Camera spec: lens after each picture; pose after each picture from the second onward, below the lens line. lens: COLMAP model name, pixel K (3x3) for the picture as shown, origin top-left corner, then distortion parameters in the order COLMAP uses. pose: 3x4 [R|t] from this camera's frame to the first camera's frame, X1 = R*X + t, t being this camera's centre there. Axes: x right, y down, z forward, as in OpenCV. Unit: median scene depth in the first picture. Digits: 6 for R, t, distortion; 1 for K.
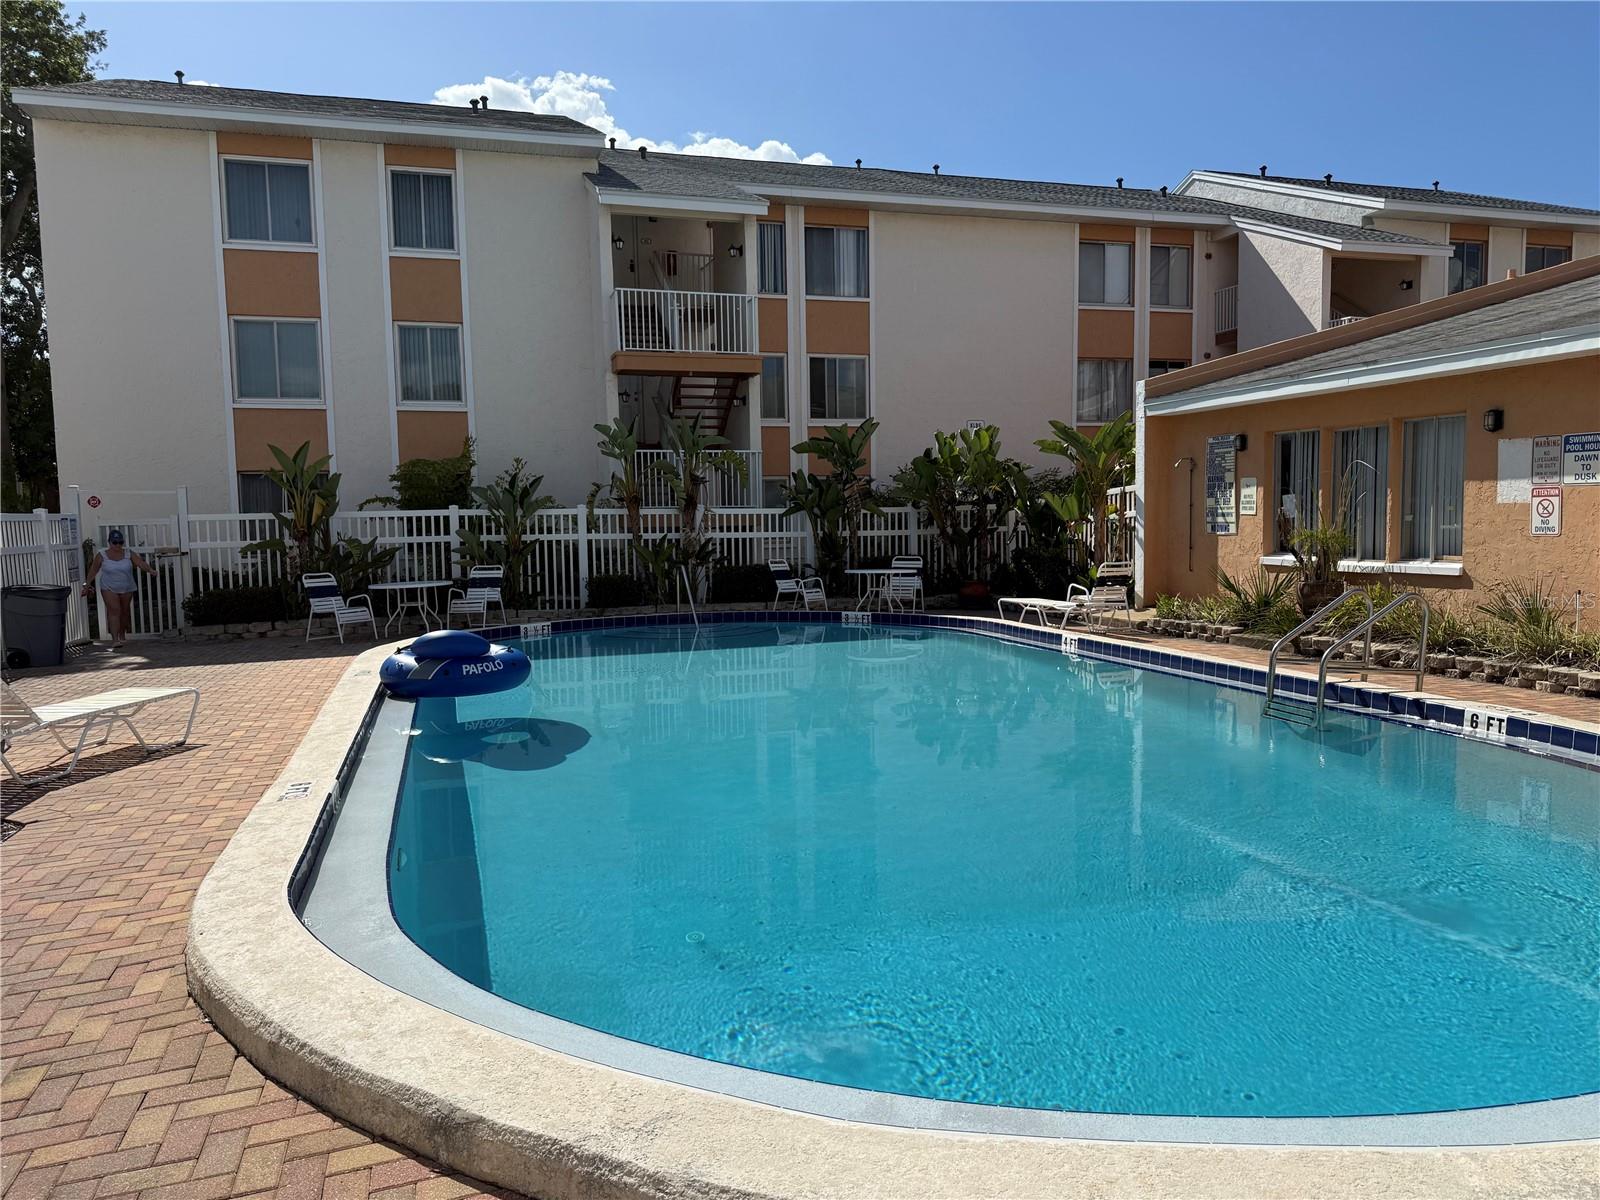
lens RADIAL K [[1128.8, 0, 800.0], [0, 1128.8, 600.0], [0, 0, 1]] dist [-0.009480, -0.000788]
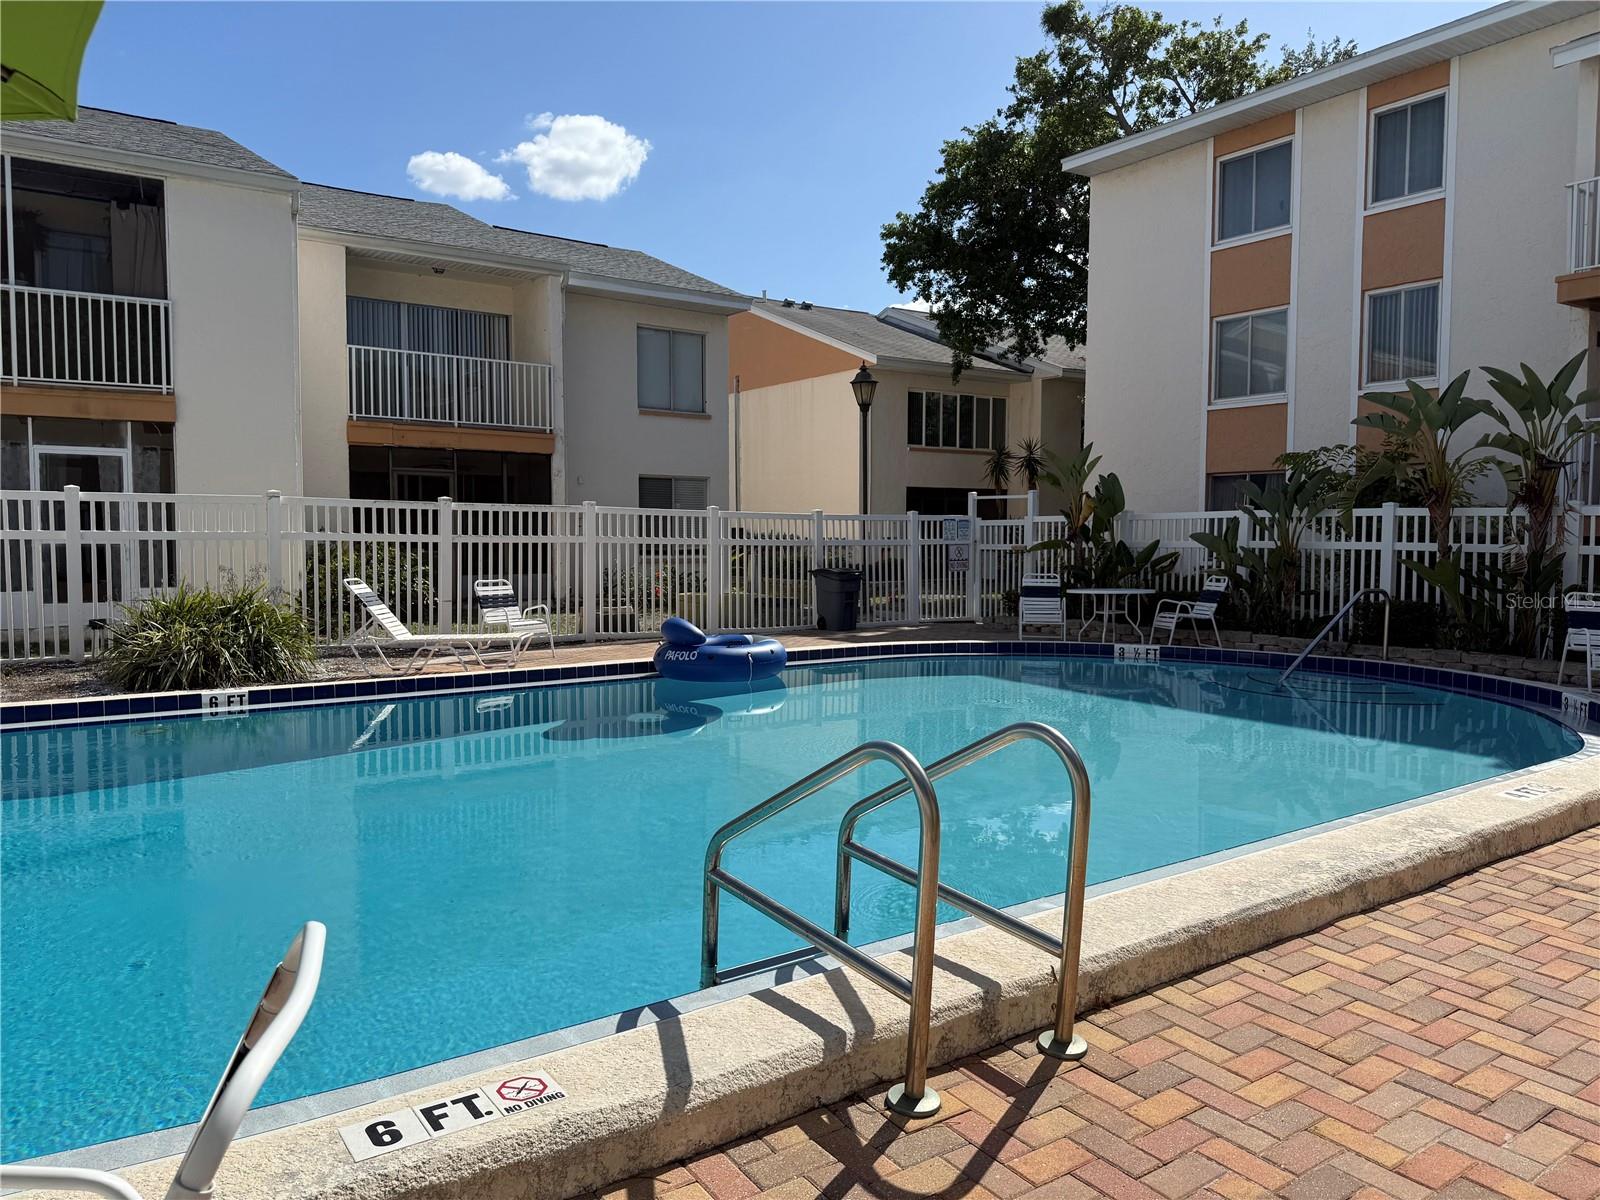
lens RADIAL K [[1128.8, 0, 800.0], [0, 1128.8, 600.0], [0, 0, 1]] dist [-0.009480, -0.000788]
pose [[0.332896, 0.068488, -0.940473, 0.331453], [-0.069763, 0.996414, 0.047868, -0.024963], [0.940379, 0.049676, 0.336480, 0.328352]]
